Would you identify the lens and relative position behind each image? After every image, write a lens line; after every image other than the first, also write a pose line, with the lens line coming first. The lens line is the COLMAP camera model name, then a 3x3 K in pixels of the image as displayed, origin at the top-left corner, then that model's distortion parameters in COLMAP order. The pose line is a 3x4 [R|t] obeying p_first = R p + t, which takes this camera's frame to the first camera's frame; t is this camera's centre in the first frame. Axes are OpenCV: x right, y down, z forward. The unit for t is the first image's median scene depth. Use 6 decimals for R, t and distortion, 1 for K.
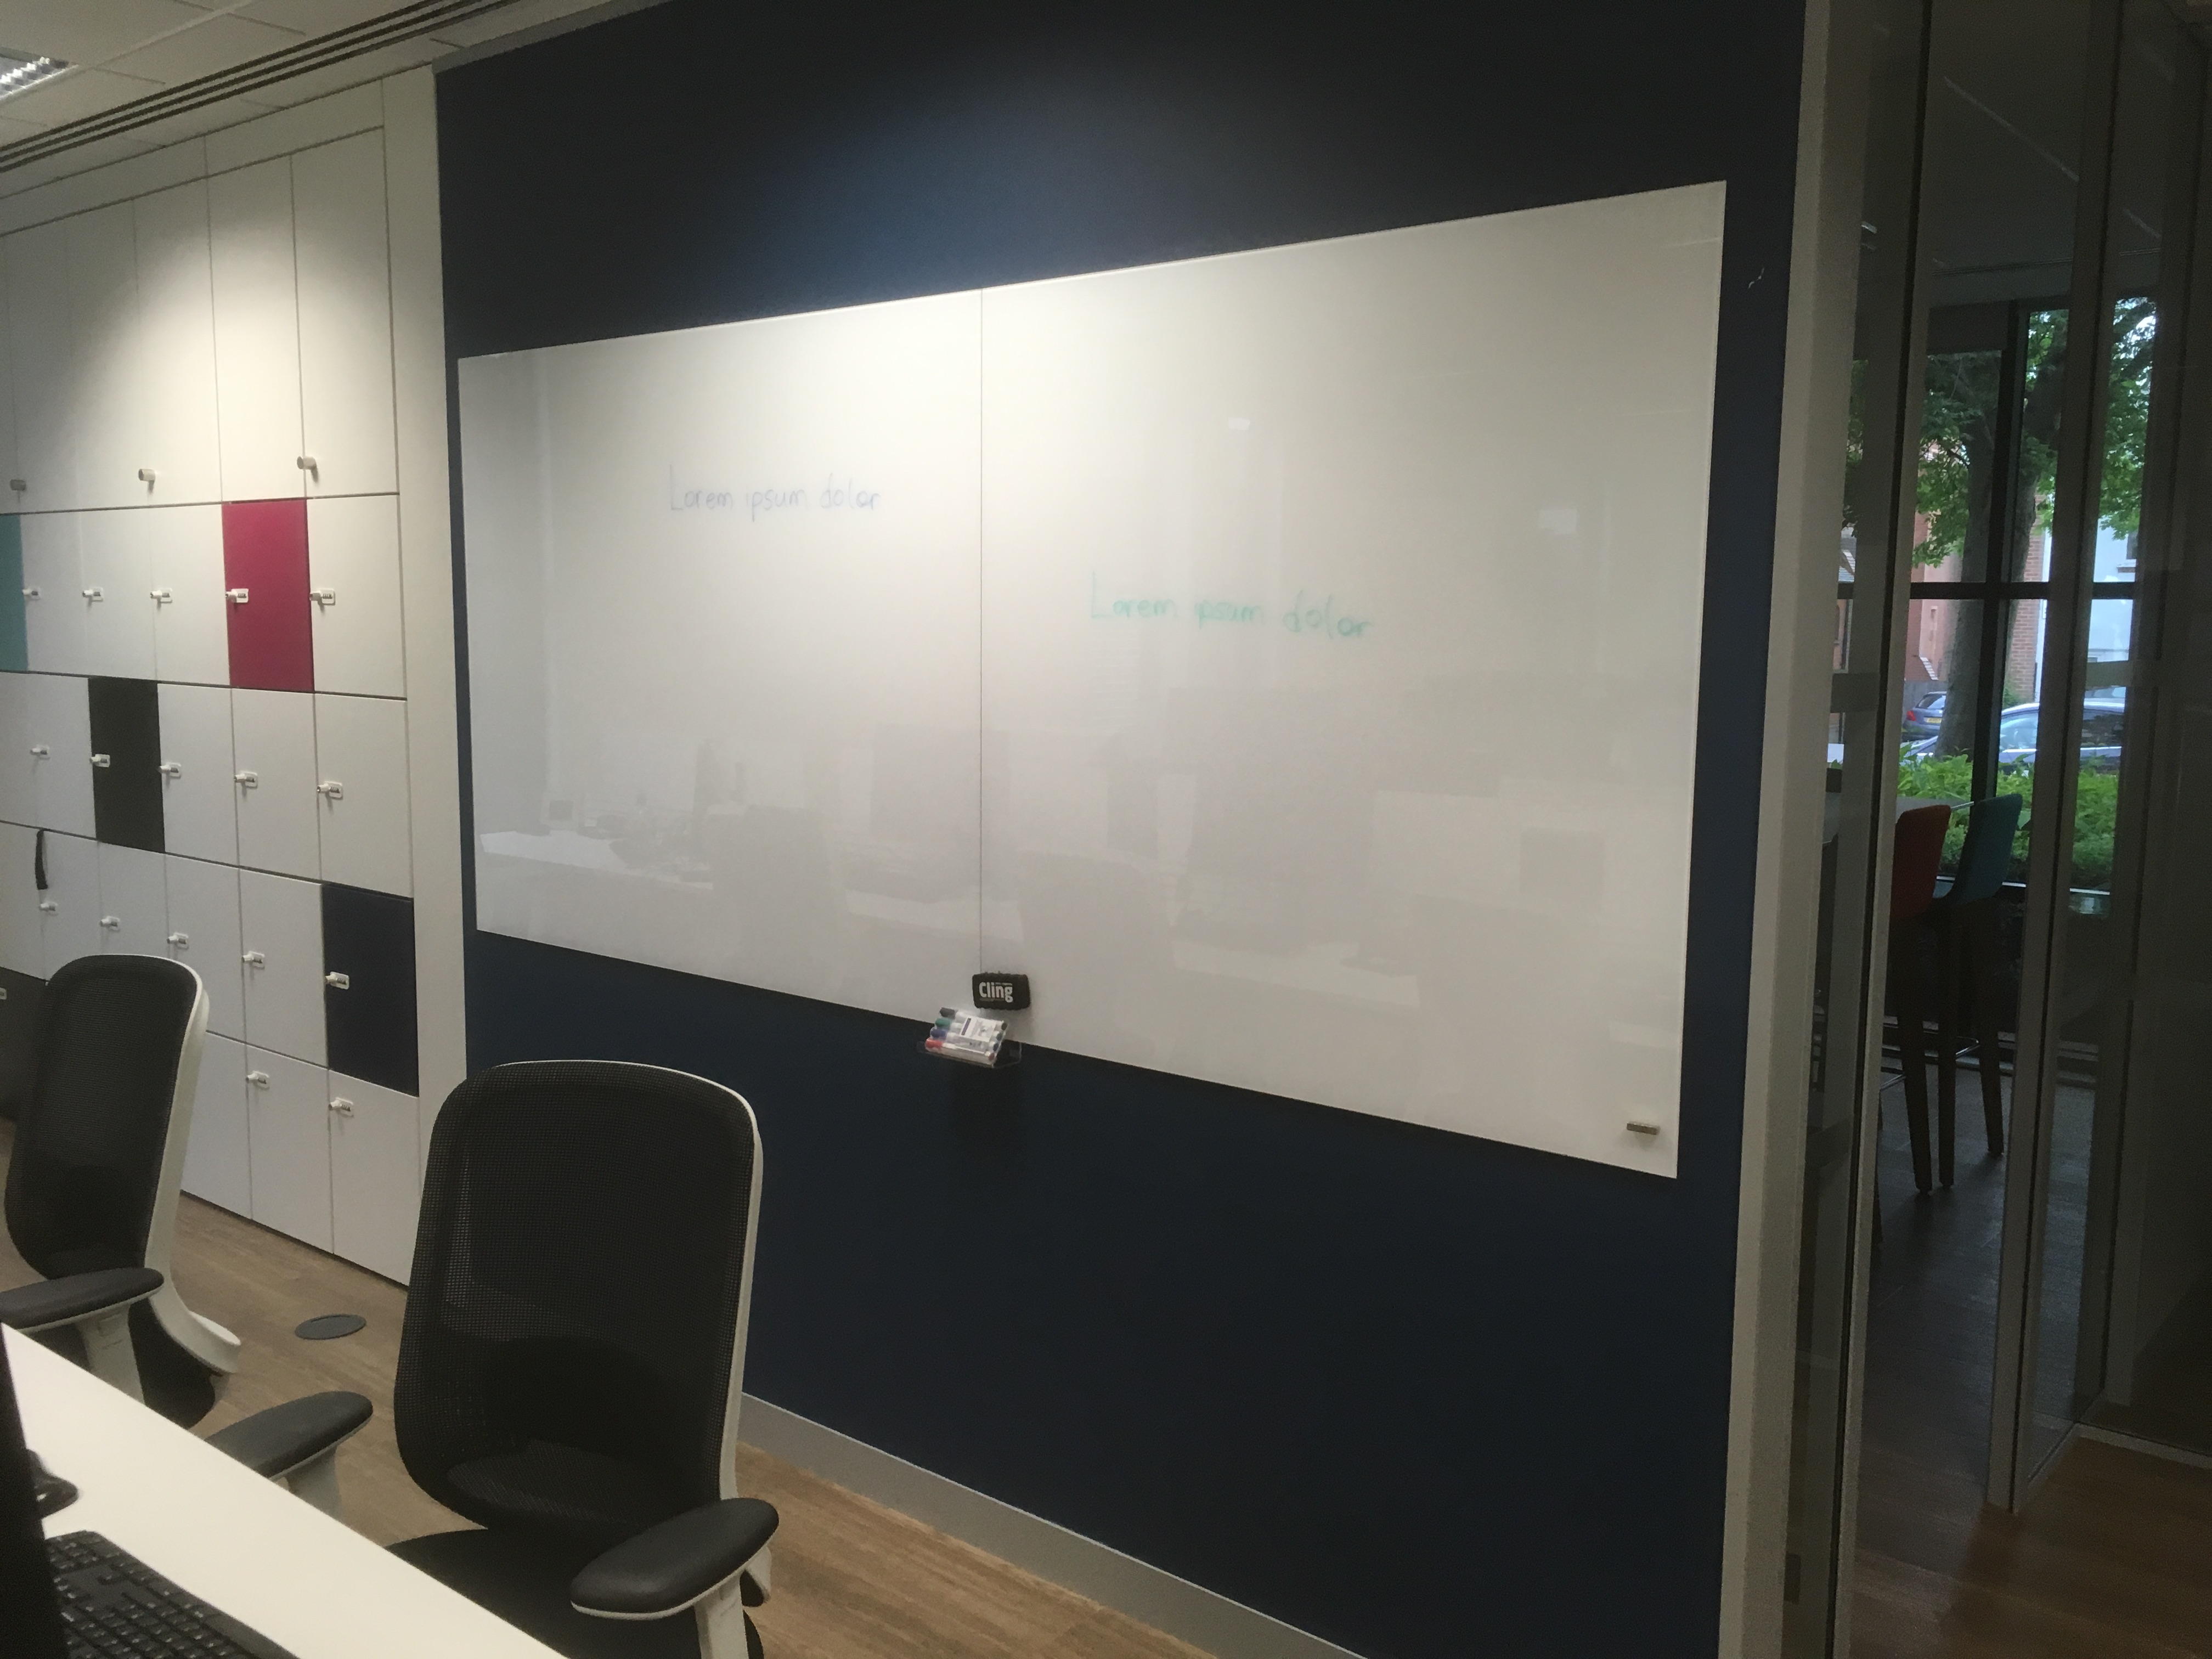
lens RADIAL K [[1871.6, 0, 1106.0], [0, 1871.6, 829.5], [0, 0, 1]] dist [0.056876, -0.084149]
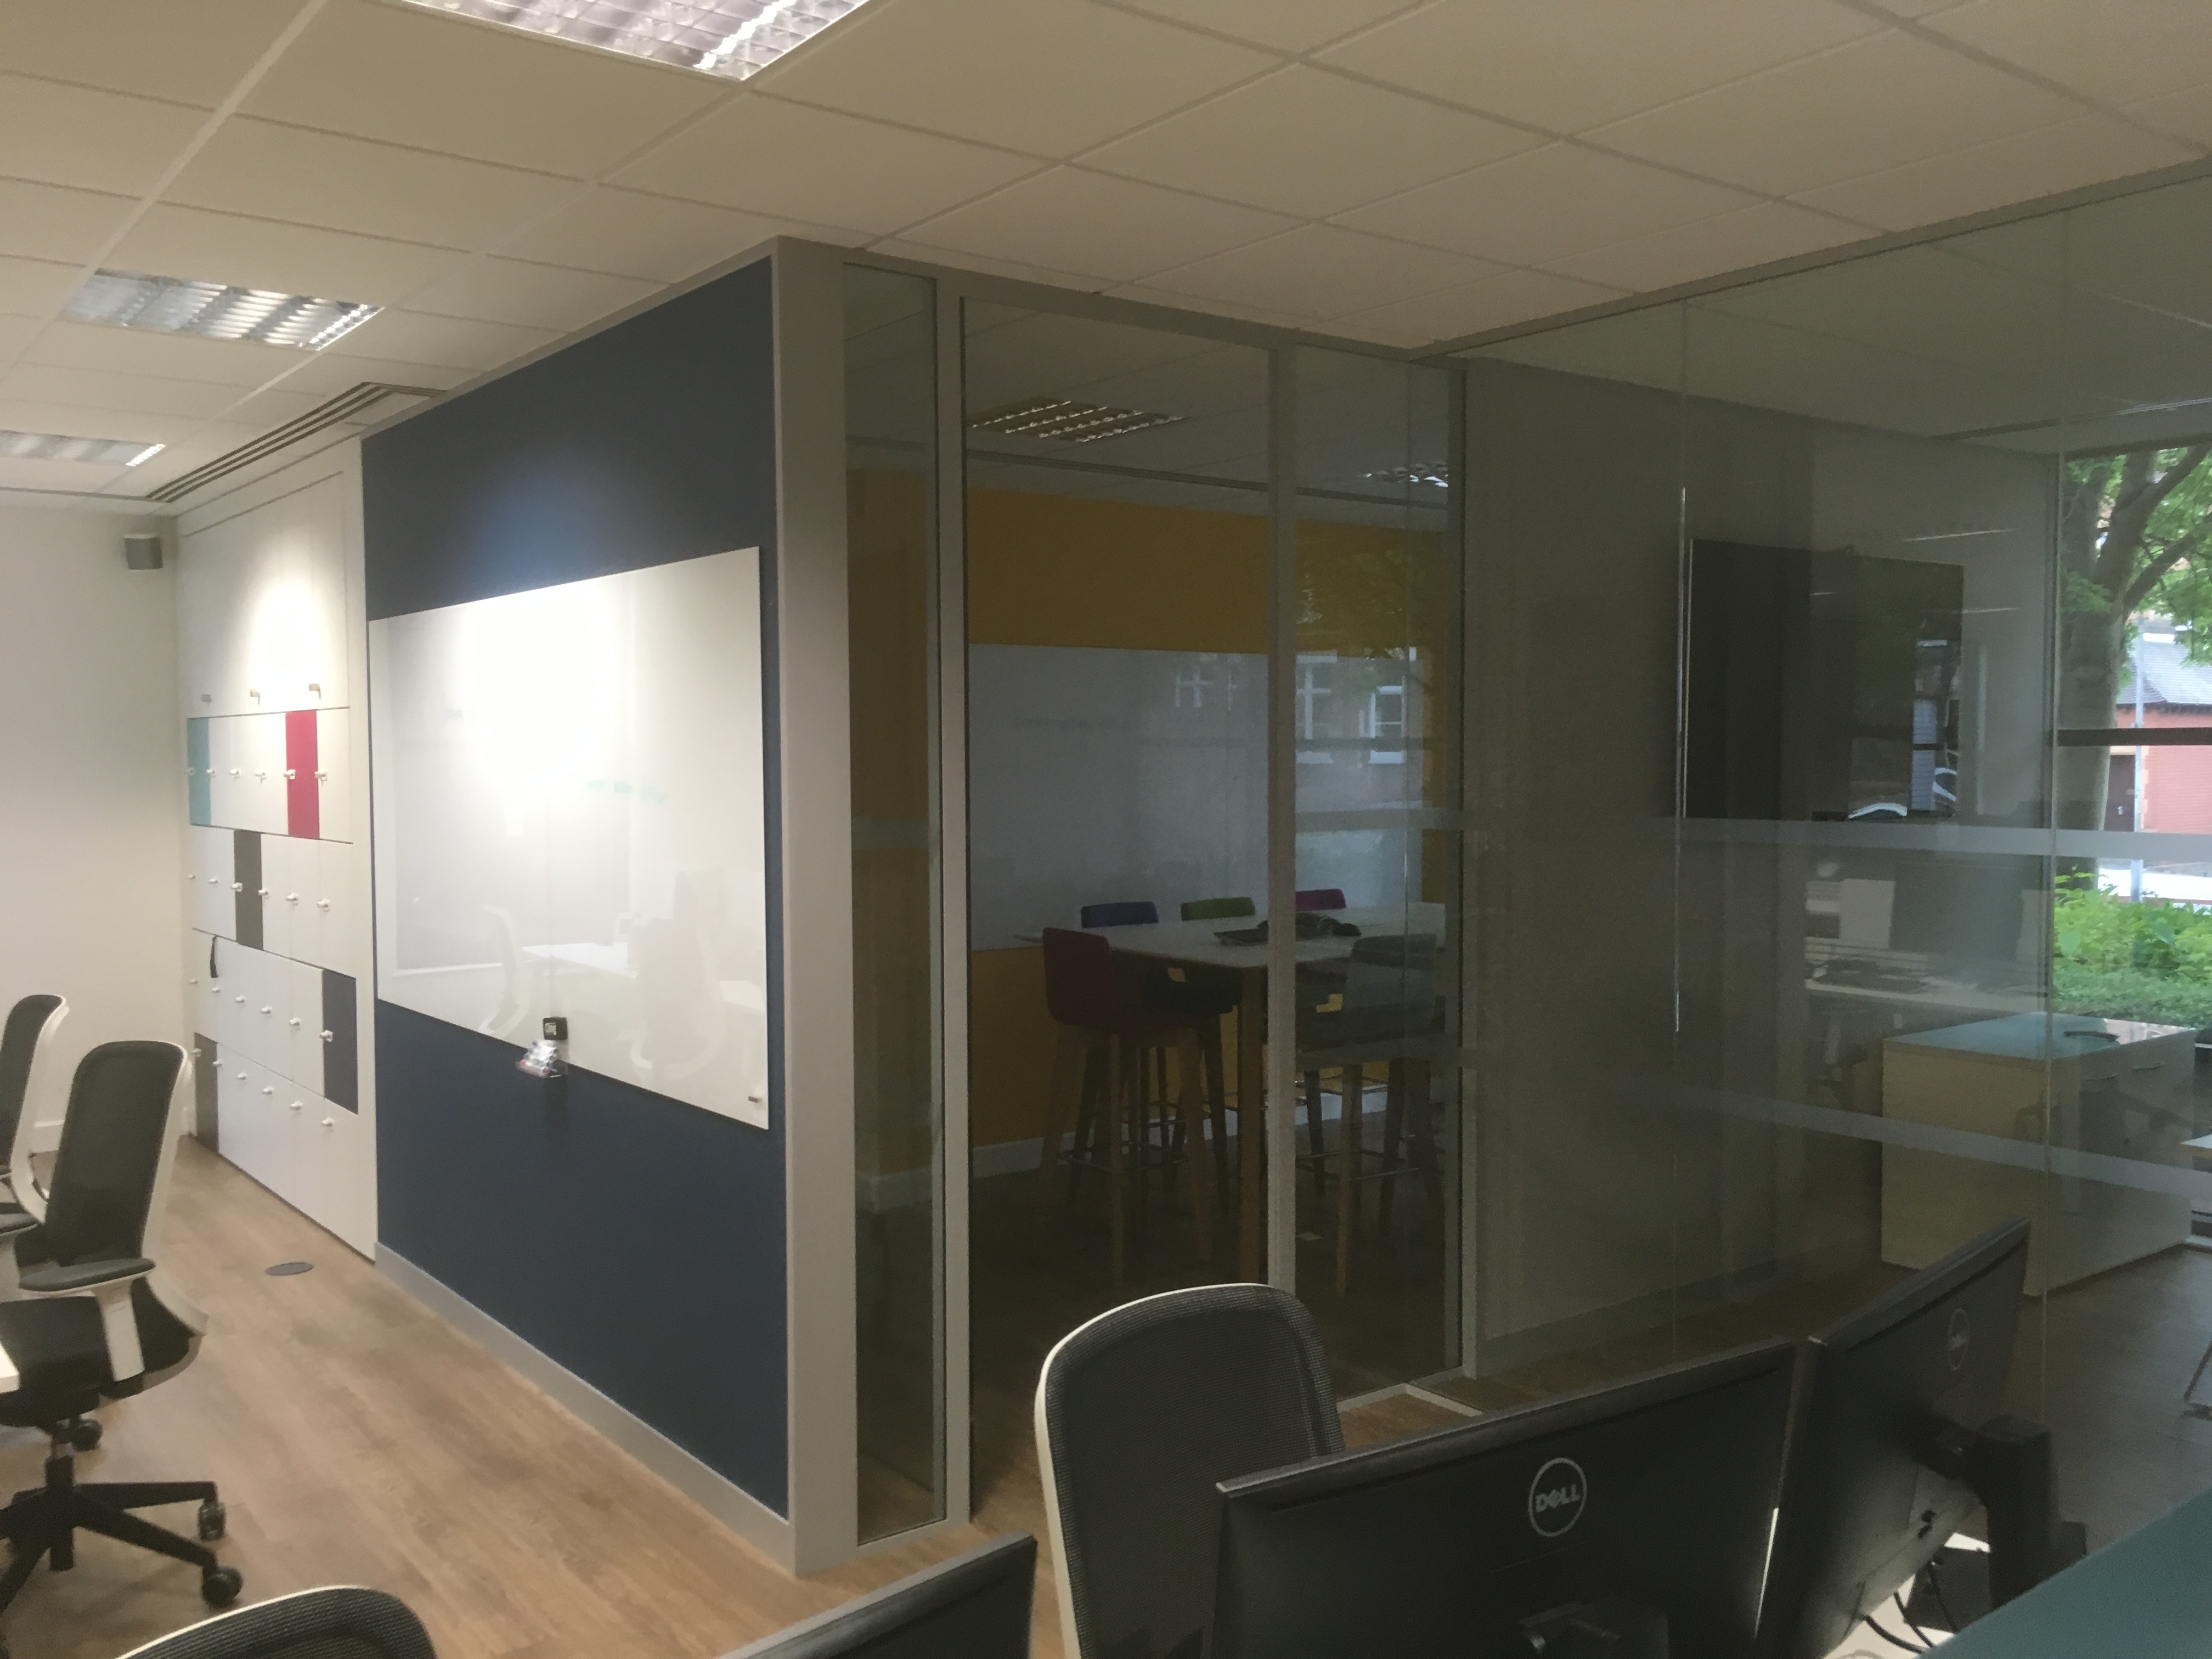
lens RADIAL K [[1871.6, 0, 1106.0], [0, 1871.6, 829.5], [0, 0, 1]] dist [0.056876, -0.084149]
pose [[0.974083, -0.003626, -0.226163, 0.586286], [-0.014013, 0.996983, -0.076339, 0.027109], [0.225757, 0.077529, 0.971094, -0.337437]]
